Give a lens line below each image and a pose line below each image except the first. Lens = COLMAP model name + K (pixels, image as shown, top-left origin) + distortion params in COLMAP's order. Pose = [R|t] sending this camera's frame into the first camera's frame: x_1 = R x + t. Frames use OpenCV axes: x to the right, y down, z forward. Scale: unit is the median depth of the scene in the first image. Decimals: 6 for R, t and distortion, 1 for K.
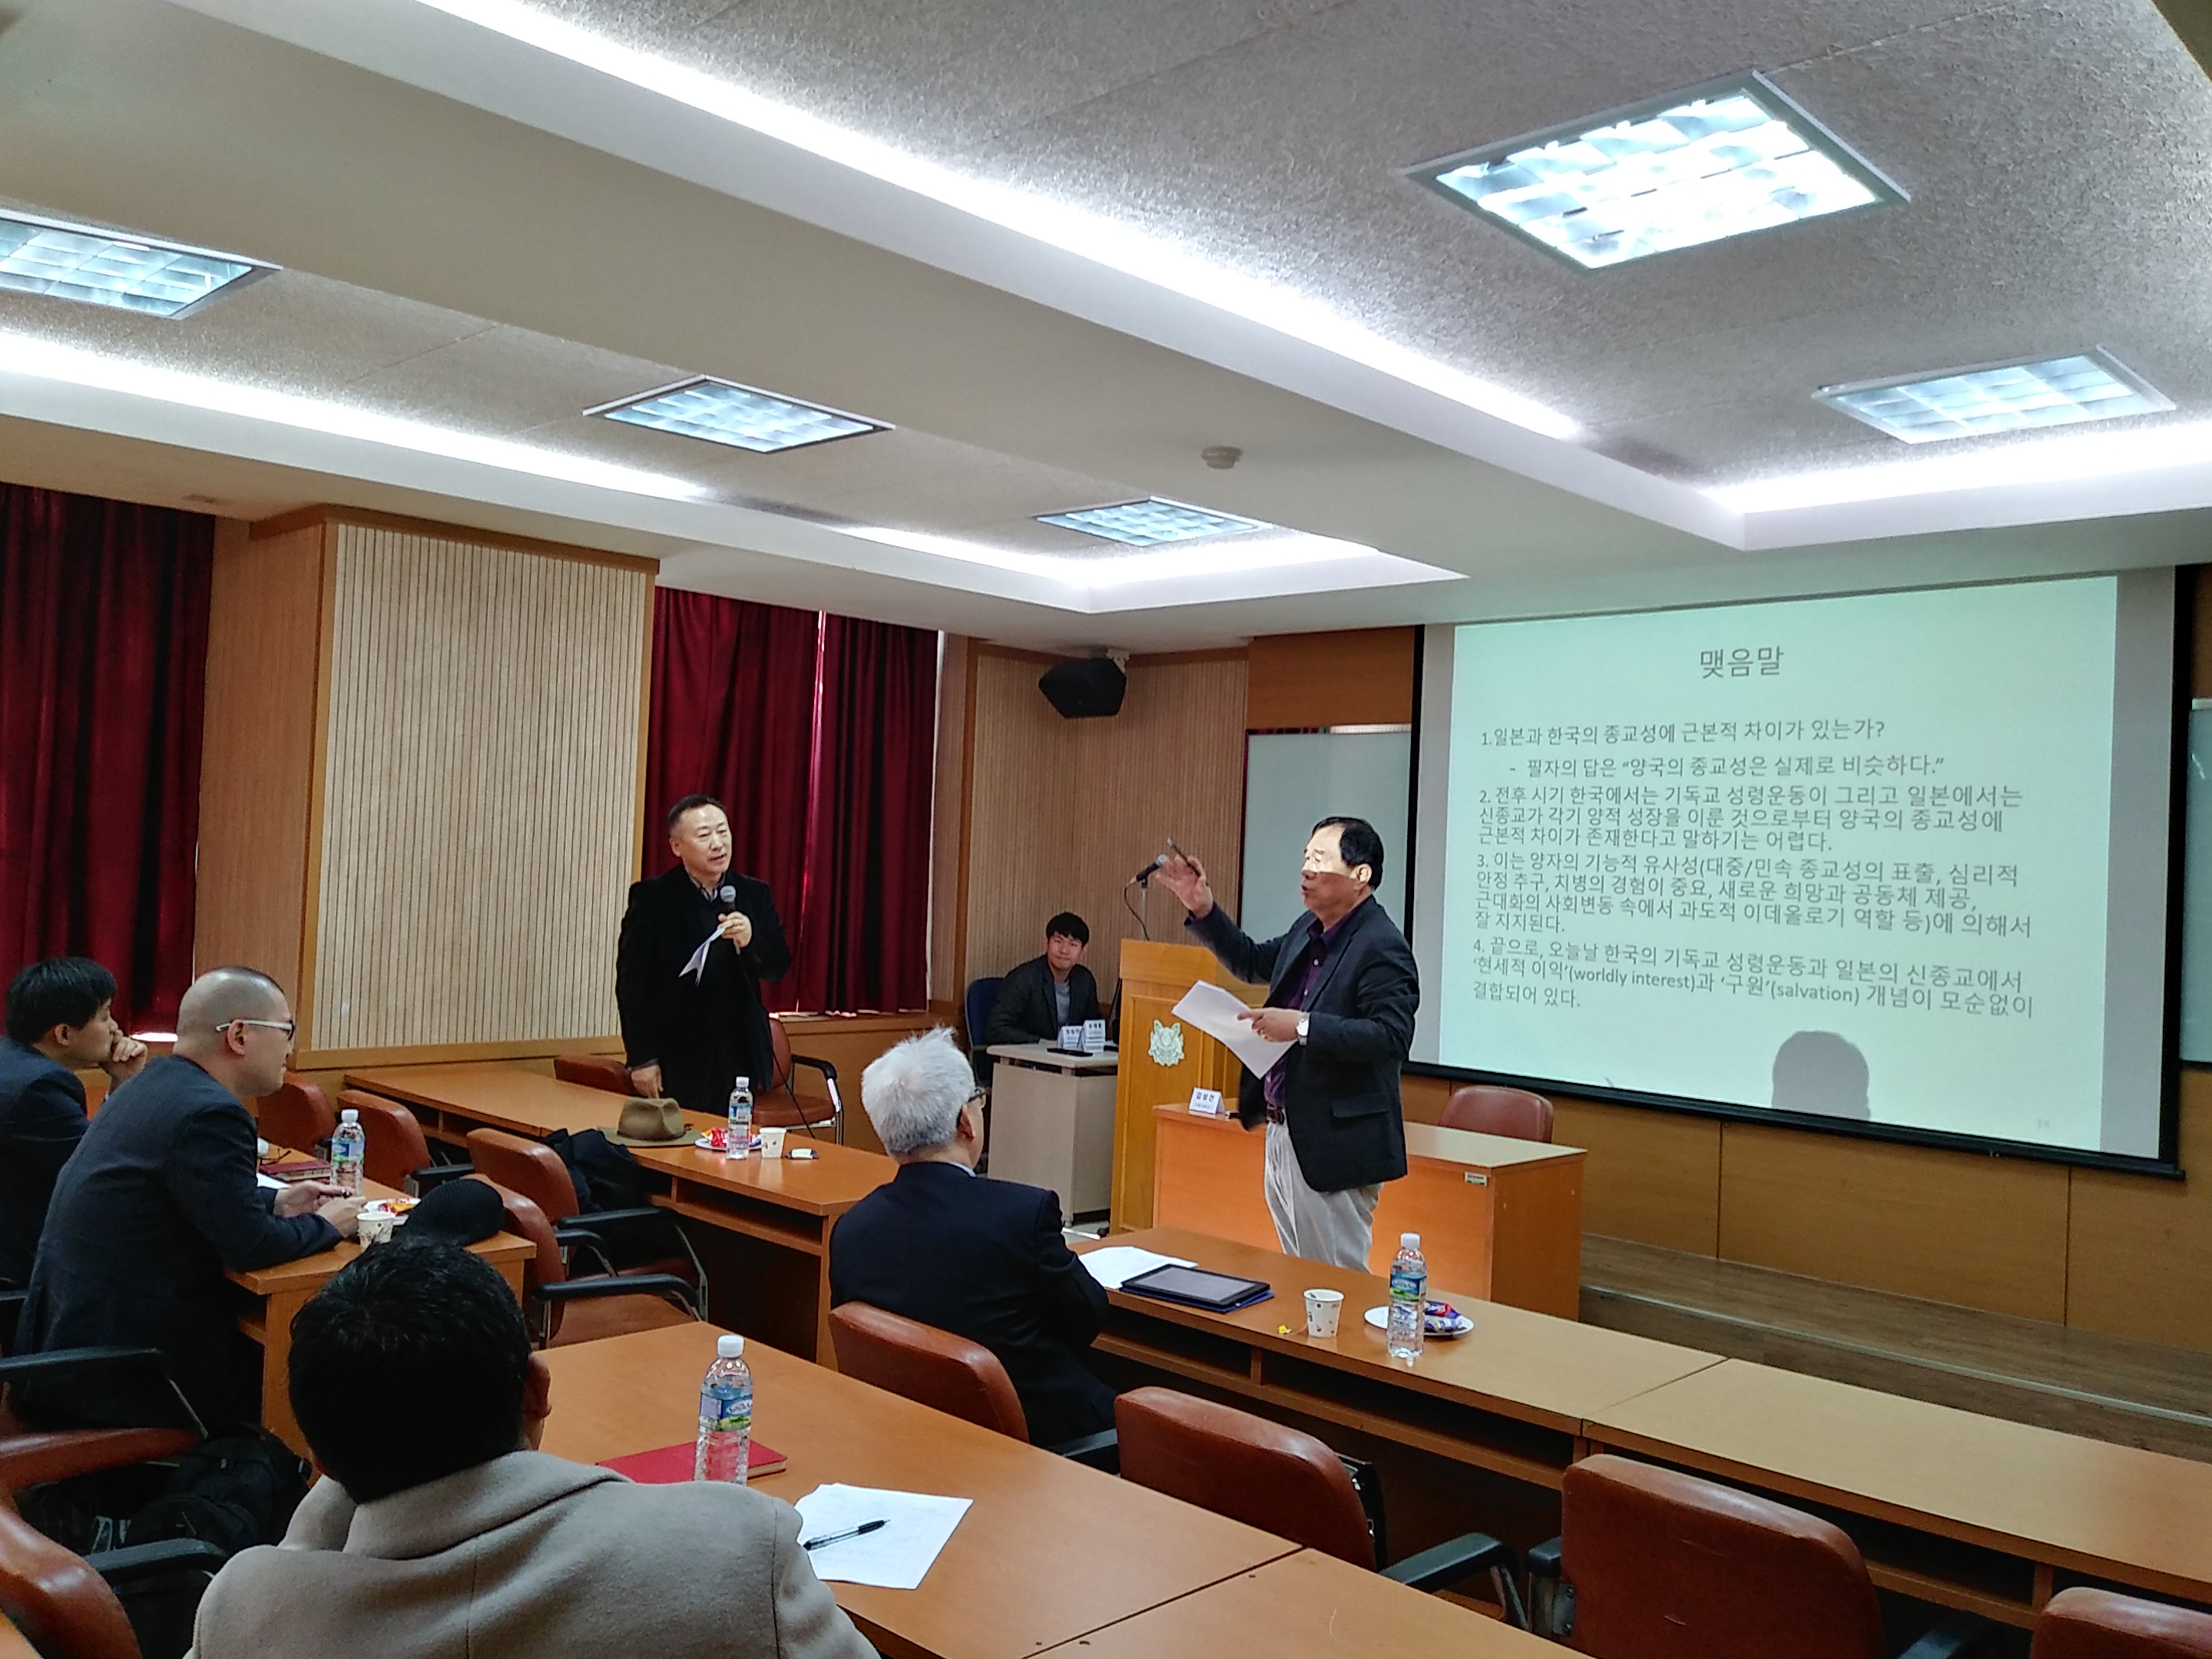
lens RADIAL K [[1787.1, 0, 1109.5], [0, 1787.1, 831.5], [0, 0, 1]] dist [0.011935, -0.039779]
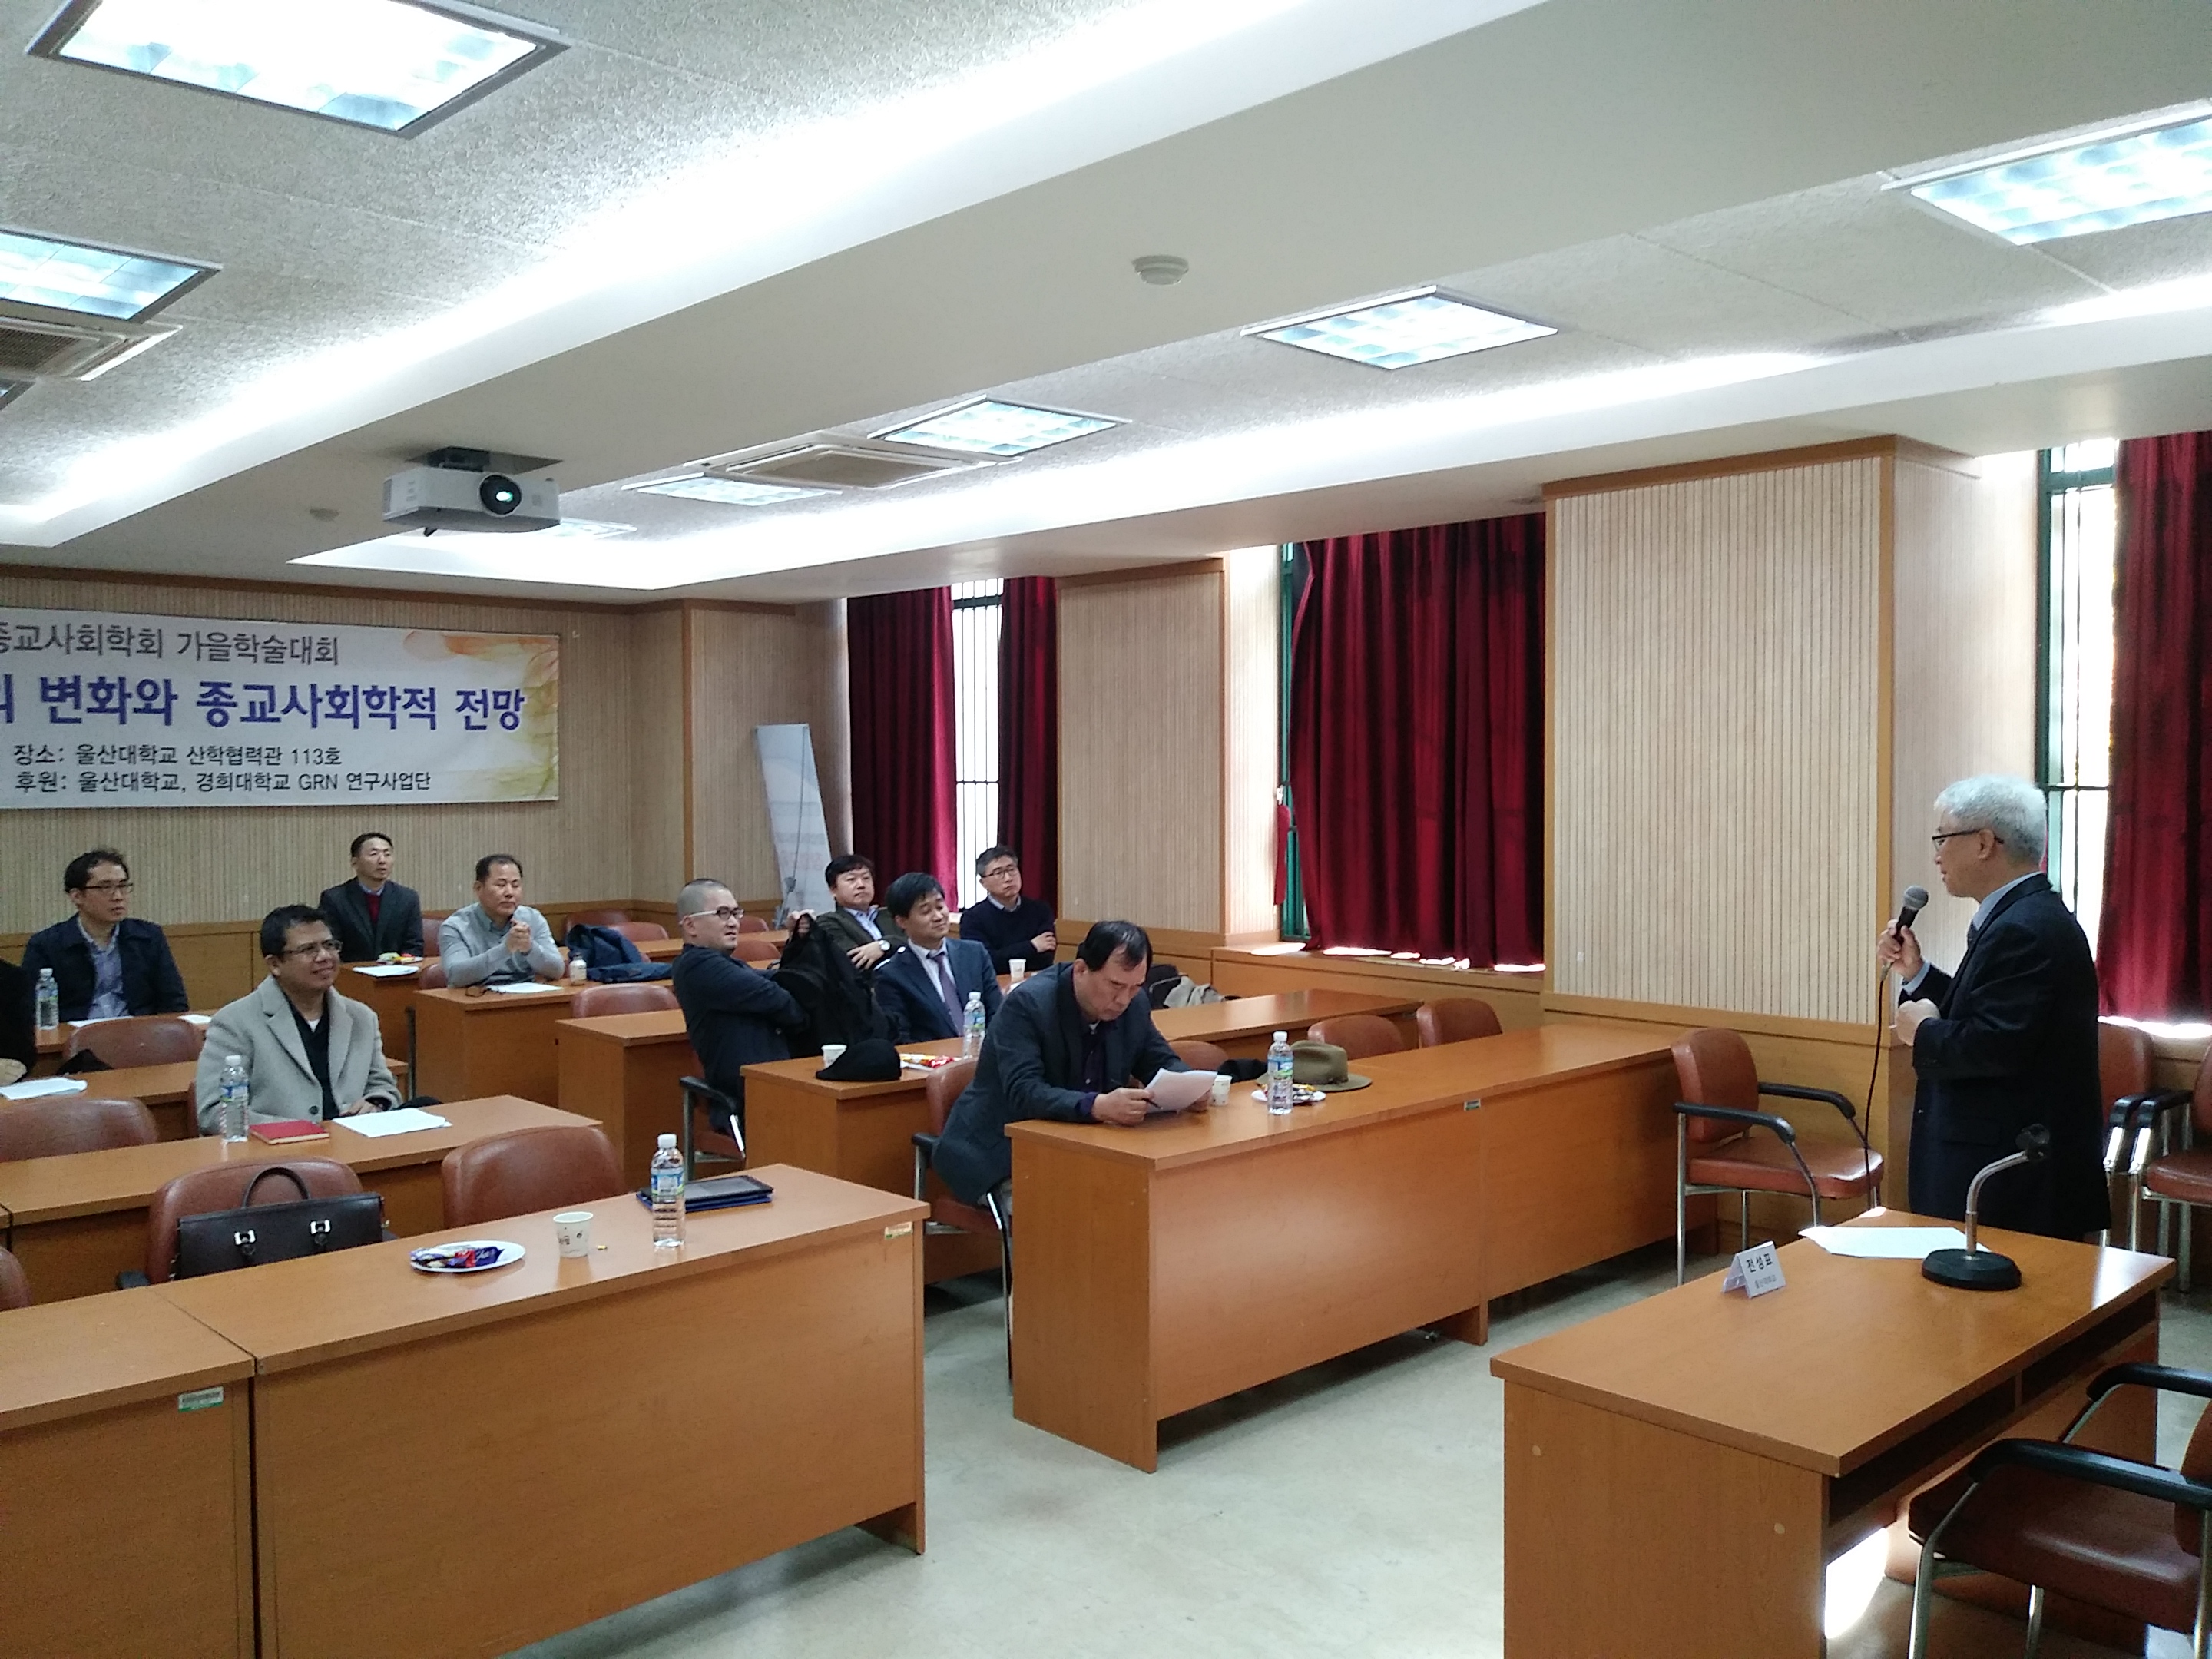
lens RADIAL K [[1787.1, 0, 1103.8], [0, 1787.1, 836.6], [0, 0, 1]] dist [0.011935, -0.039779]
pose [[-0.050485, -0.005535, -0.998709, 0.628641], [0.016093, 0.999850, -0.006354, 0.029973], [0.998595, -0.016393, -0.050389, 0.765132]]
